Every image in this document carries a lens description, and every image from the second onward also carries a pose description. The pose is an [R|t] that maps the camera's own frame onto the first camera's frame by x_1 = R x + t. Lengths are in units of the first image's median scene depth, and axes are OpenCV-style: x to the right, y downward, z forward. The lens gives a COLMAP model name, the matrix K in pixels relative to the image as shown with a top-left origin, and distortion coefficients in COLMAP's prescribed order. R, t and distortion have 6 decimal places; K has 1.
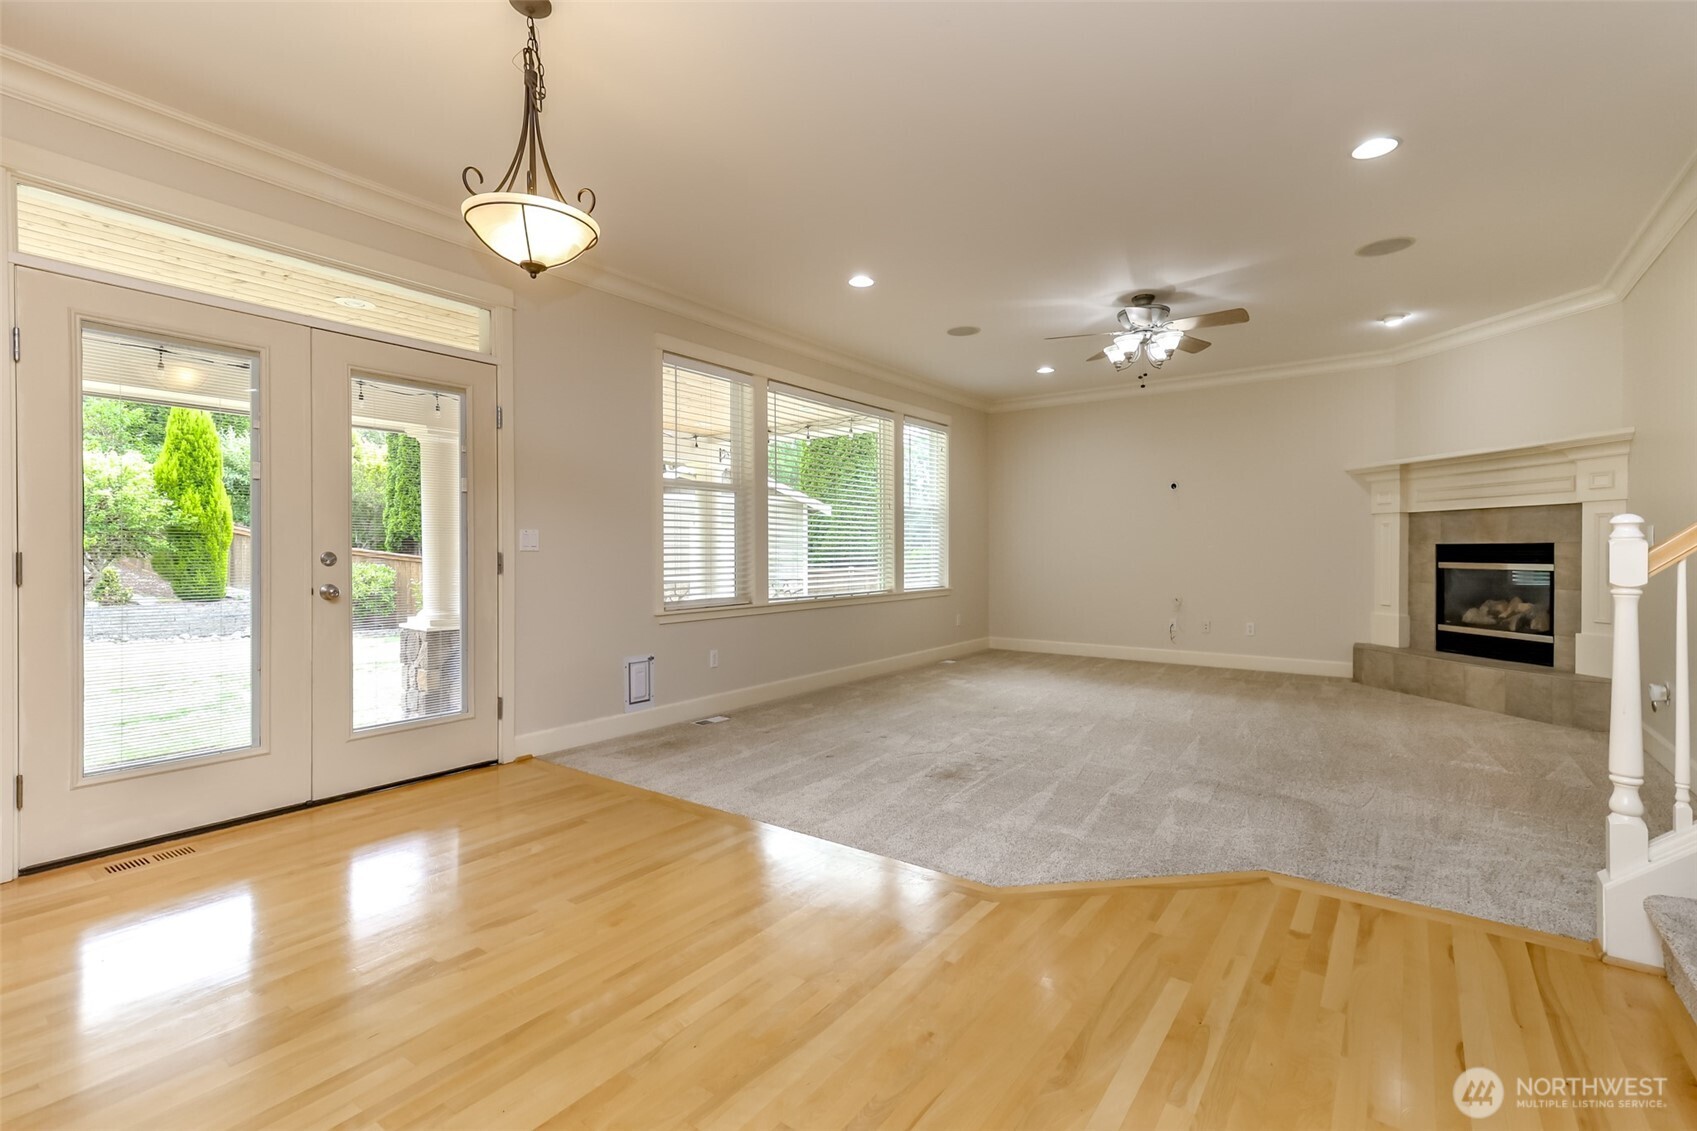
lens RADIAL K [[761.9, 0, 845.4], [0, 761.9, 548.4], [0, 0, 1]] dist [0.003122, 0.007024]
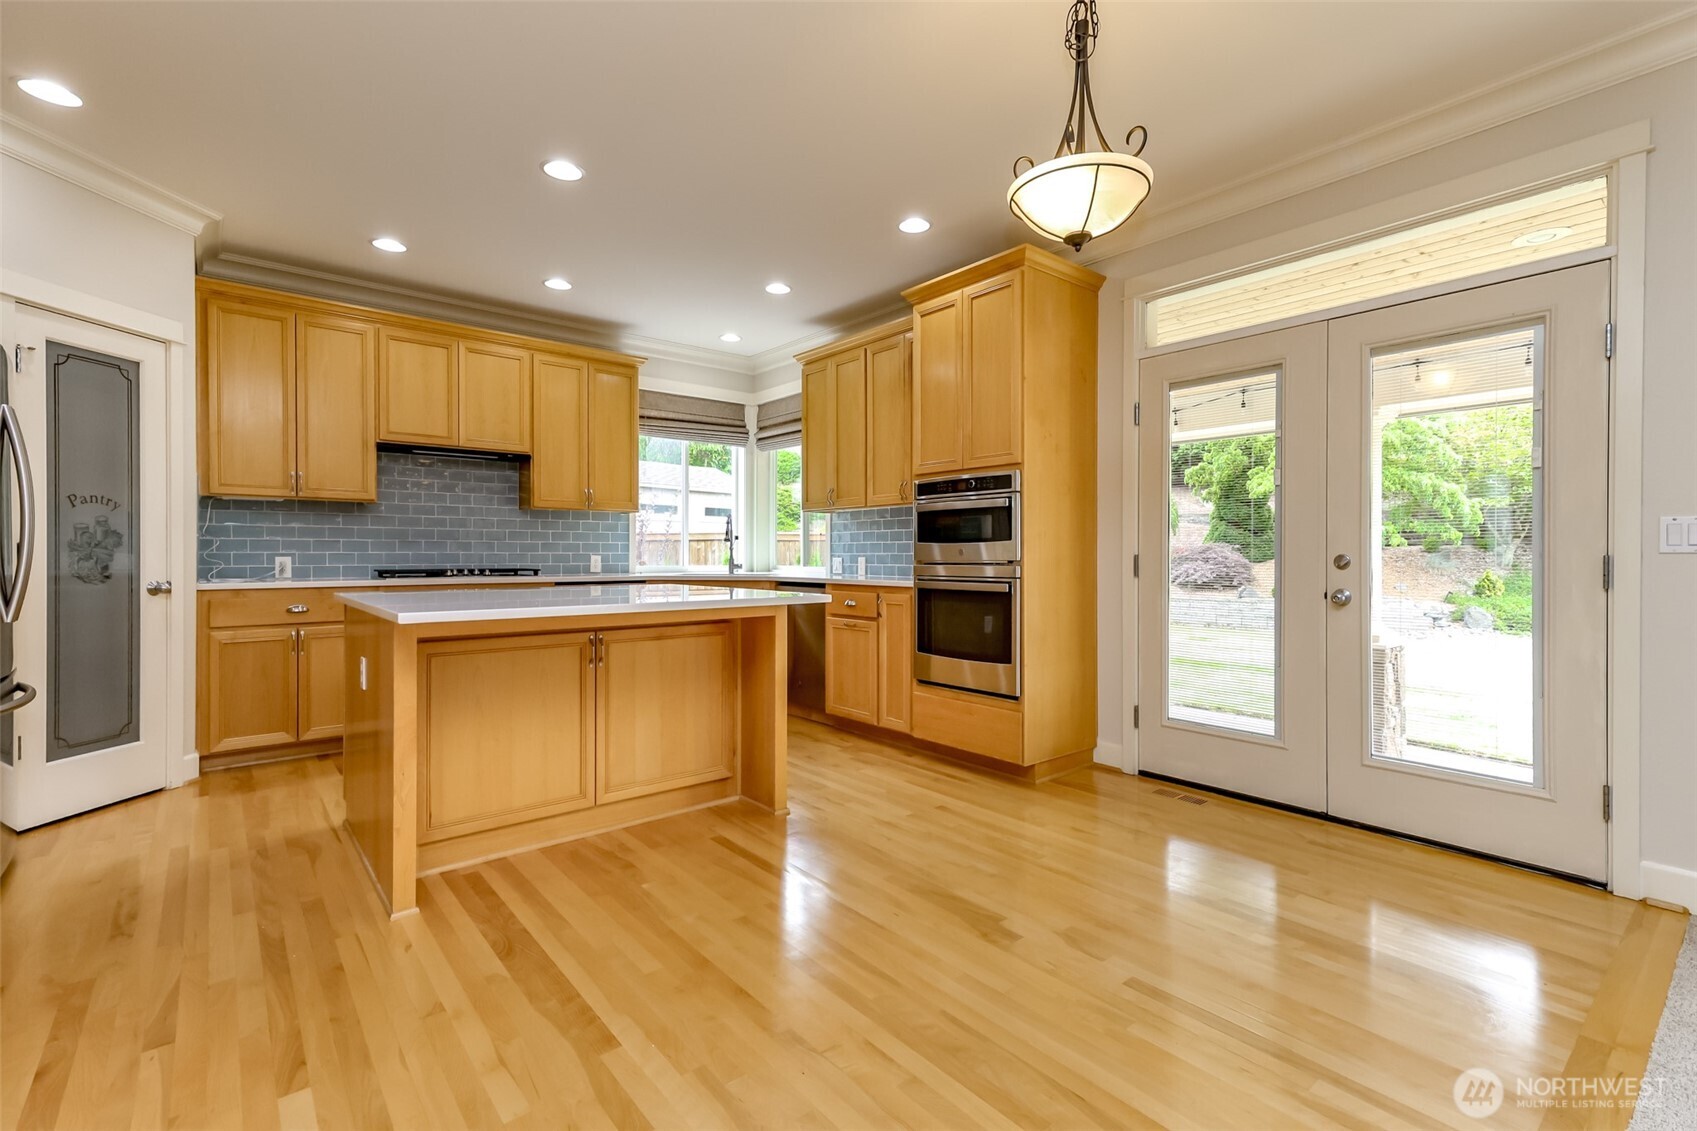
lens RADIAL K [[757.9, 0, 875.4], [0, 757.9, 562.1], [0, 0, 1]] dist [0.002031, 0.009666]
pose [[-0.221621, 0.009858, -0.975083, 0.205603], [0.002547, 0.999951, 0.009531, 0.001894], [0.975130, -0.000371, -0.221635, 0.380453]]
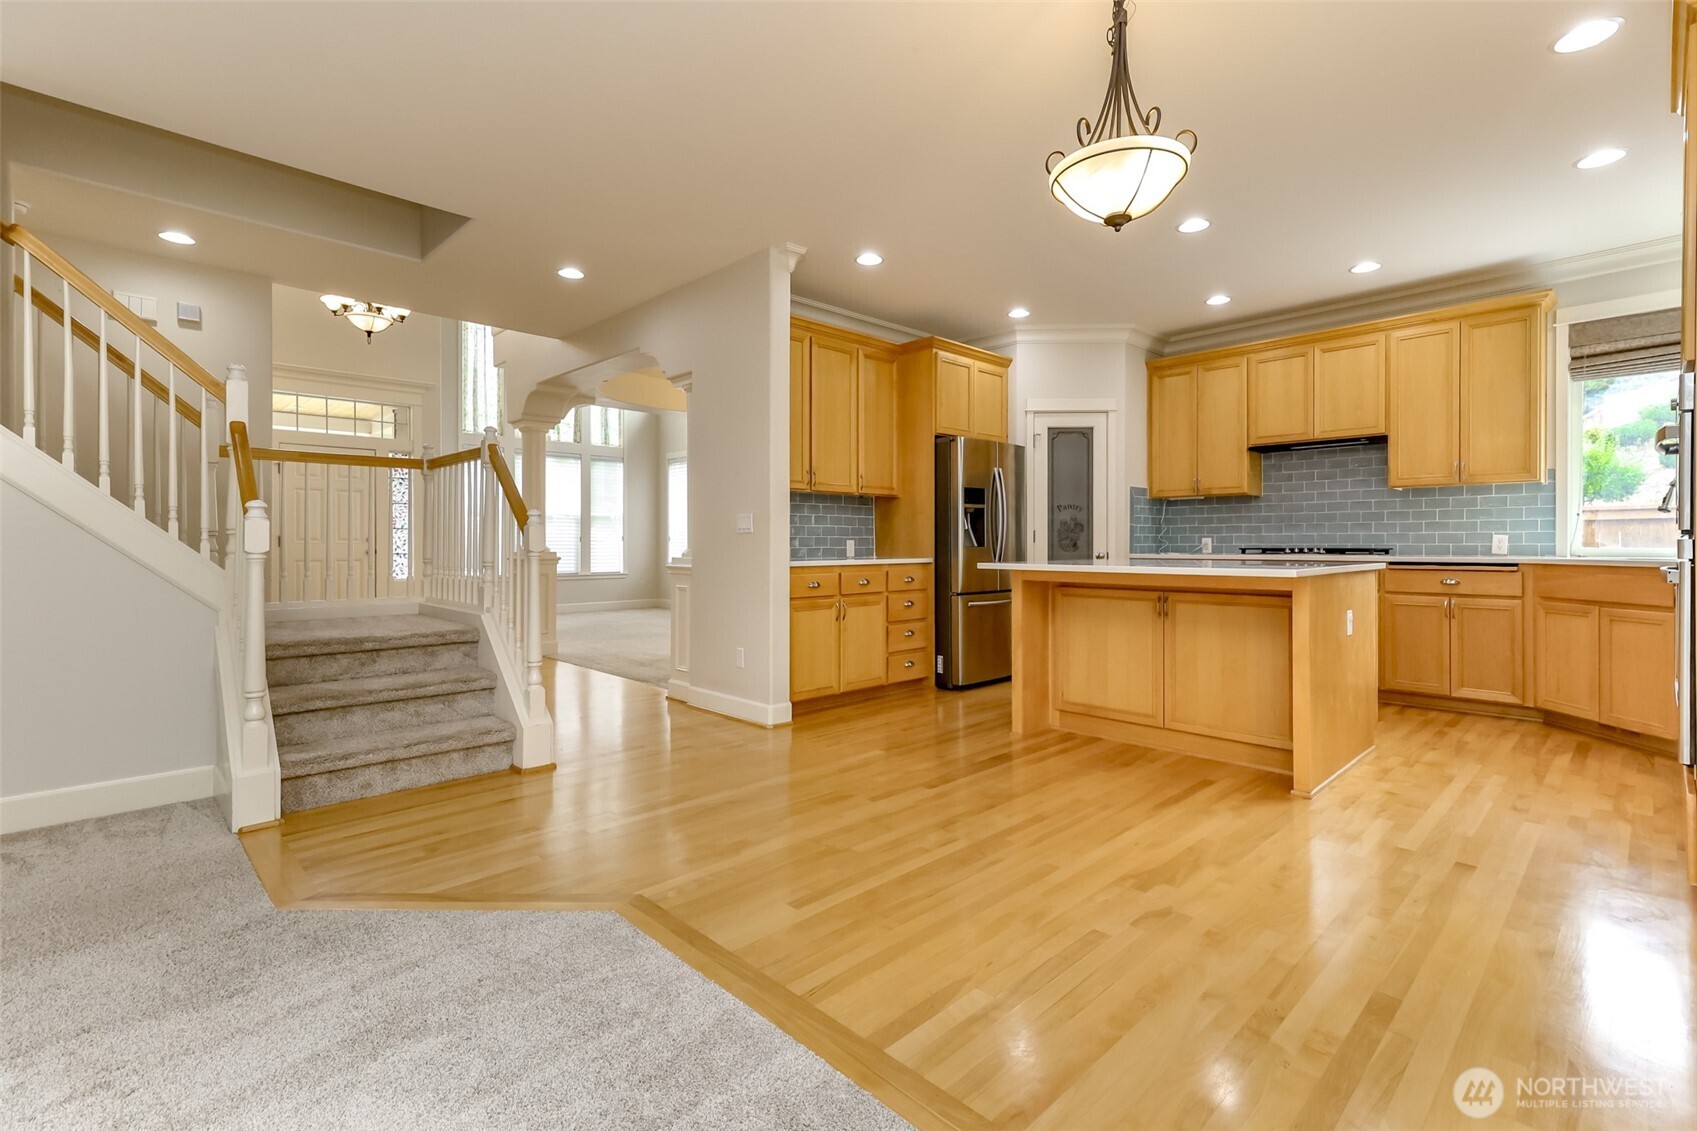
lens RADIAL K [[768.2, 0, 848.1], [0, 768.2, 549.8], [0, 0, 1]] dist [-0.000821, 0.007317]
pose [[-0.986691, 0.001005, 0.162600, -0.096643], [0.001446, 0.999996, 0.002597, 0.015531], [-0.162597, 0.002798, -0.986689, 0.788331]]
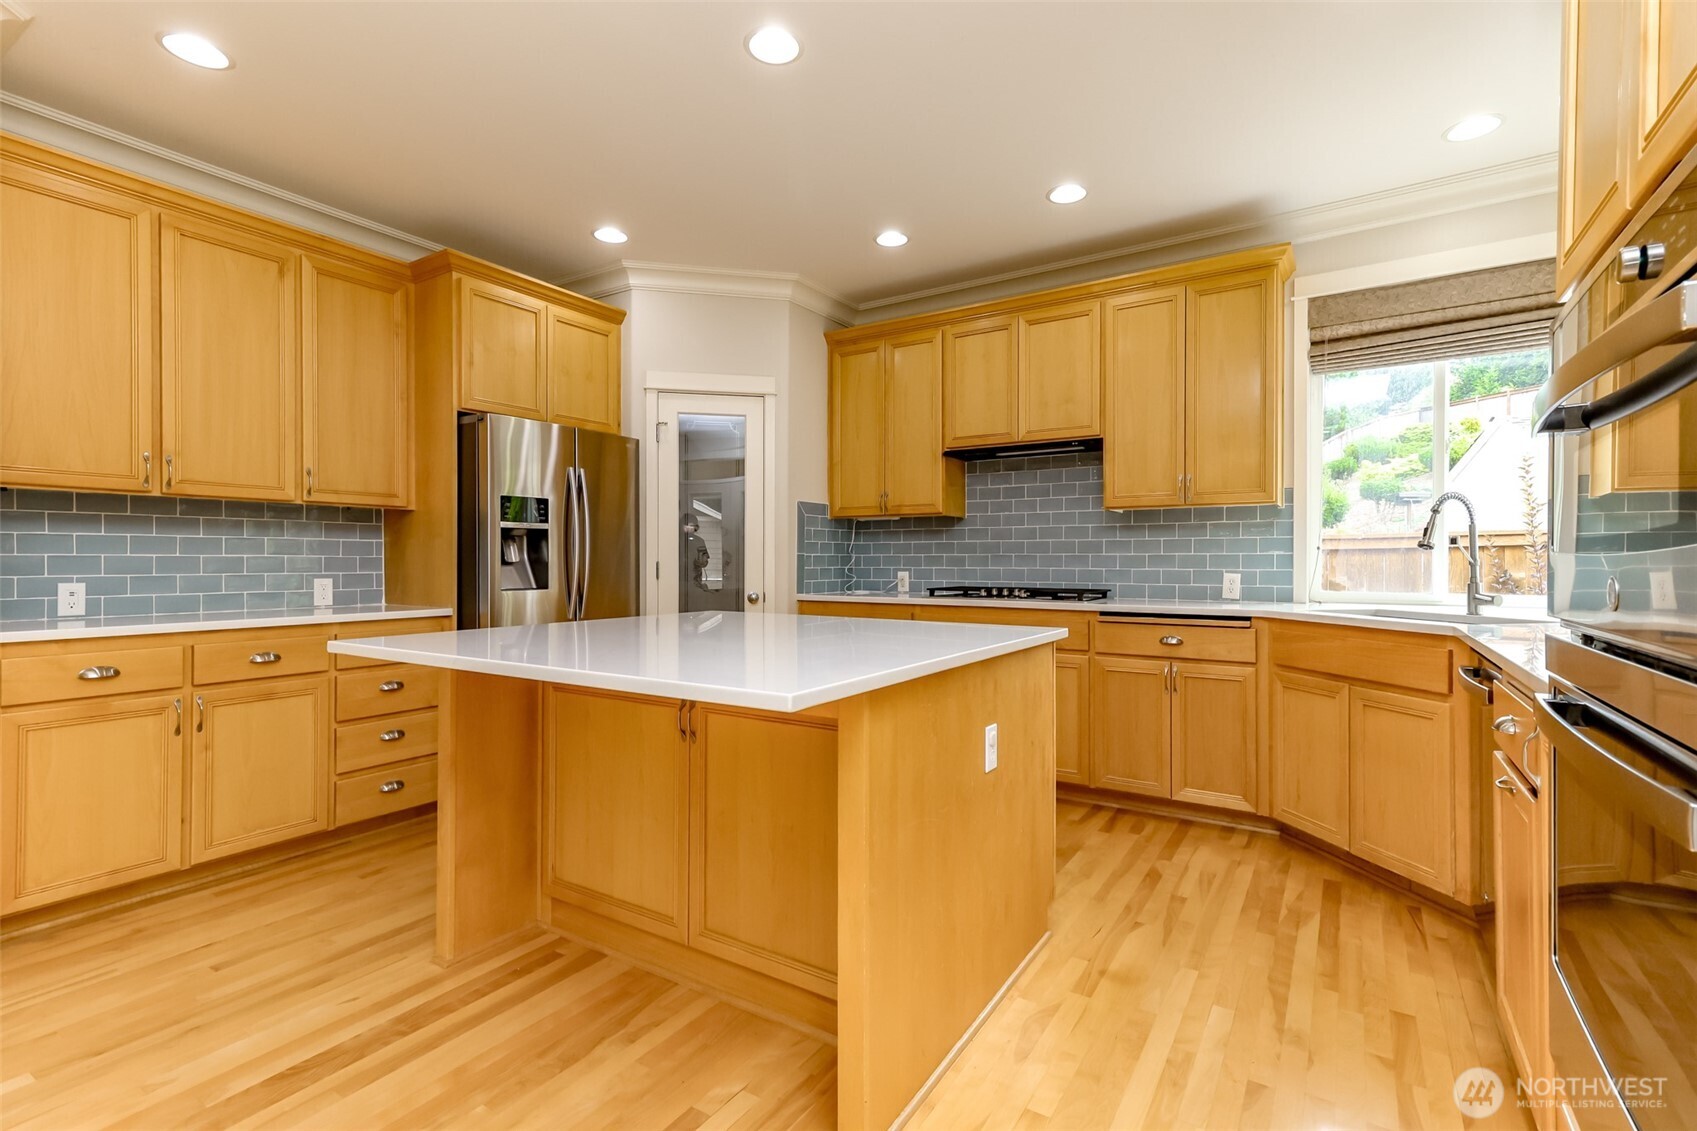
lens RADIAL K [[768.7, 0, 848.5], [0, 768.7, 565.5], [0, 0, 1]] dist [0.015146, 0.000777]
pose [[-0.997825, -0.000671, -0.065914, -0.312245], [-0.000822, 0.999997, 0.002265, -0.006474], [0.065913, 0.002314, -0.997823, 0.445156]]
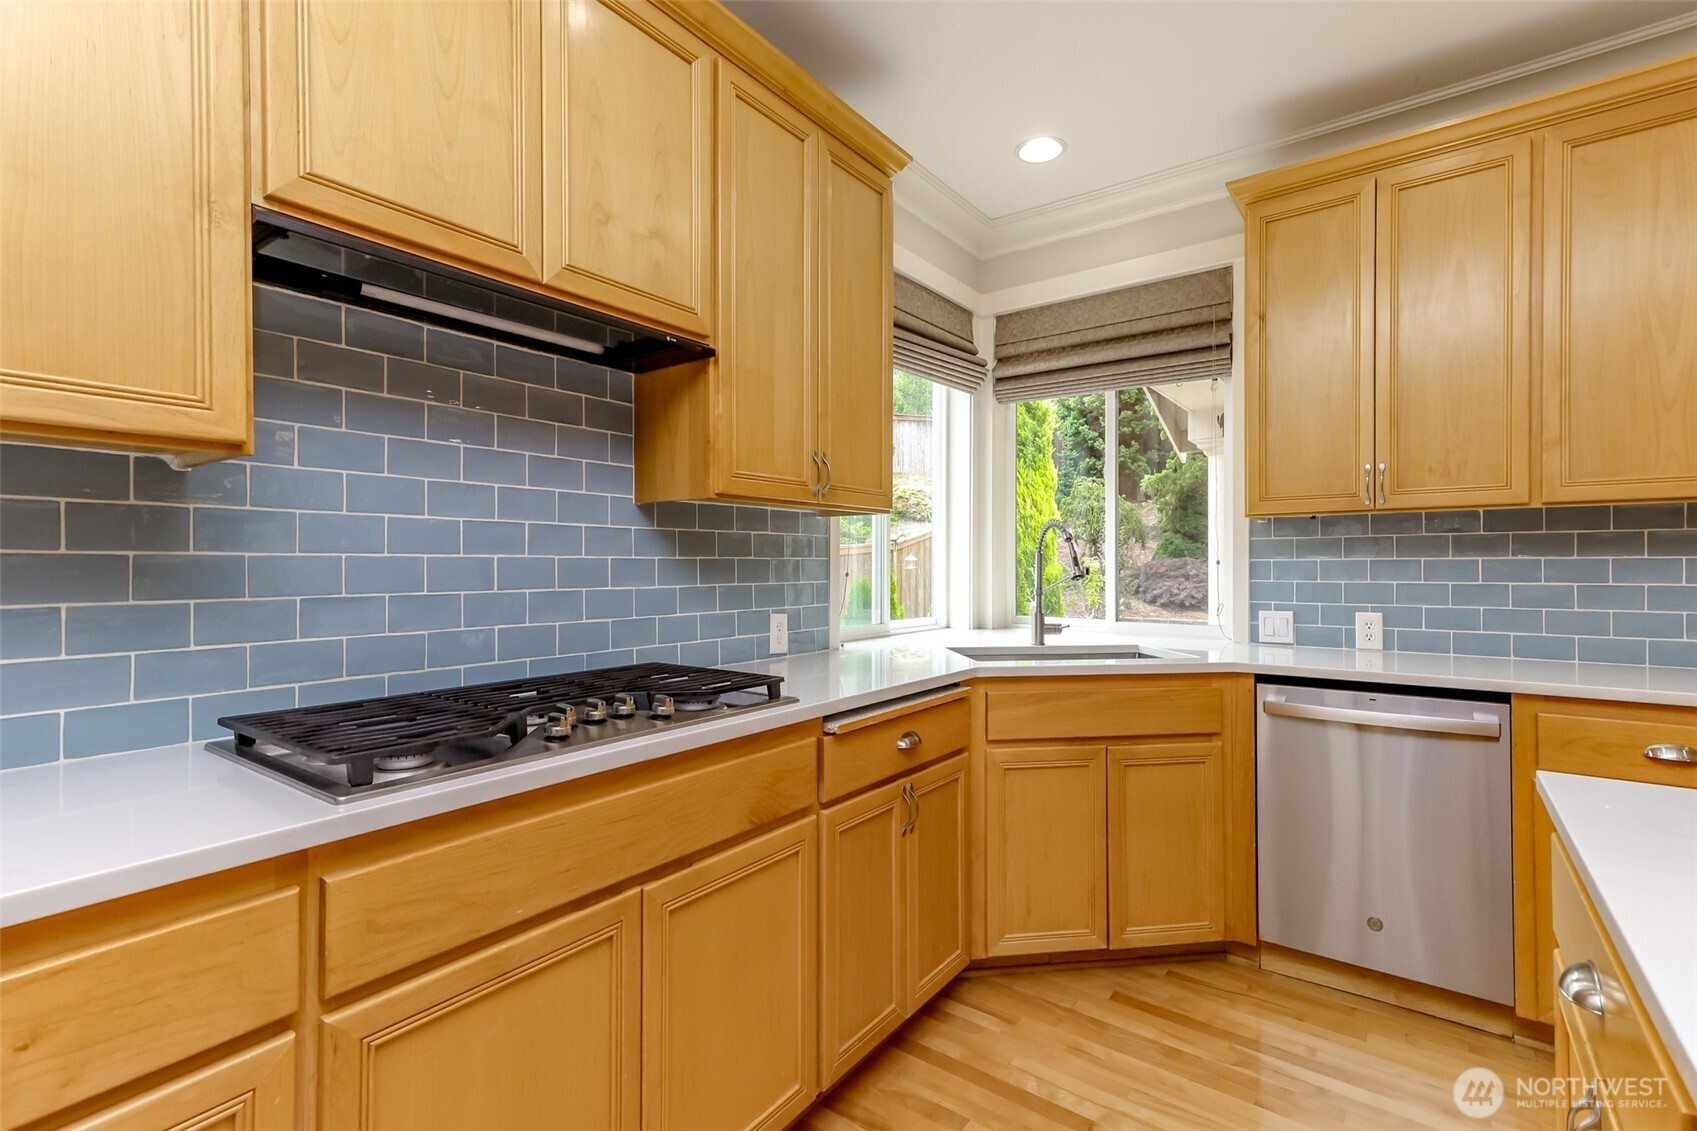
lens RADIAL K [[773.9, 0, 879.2], [0, 773.9, 565.2], [0, 0, 1]] dist [0.005262, 0.007185]
pose [[0.012662, 0.000916, -0.999919, -0.257294], [0.005475, 0.999985, 0.000986, -0.025831], [0.999905, -0.005487, 0.012657, -0.151184]]
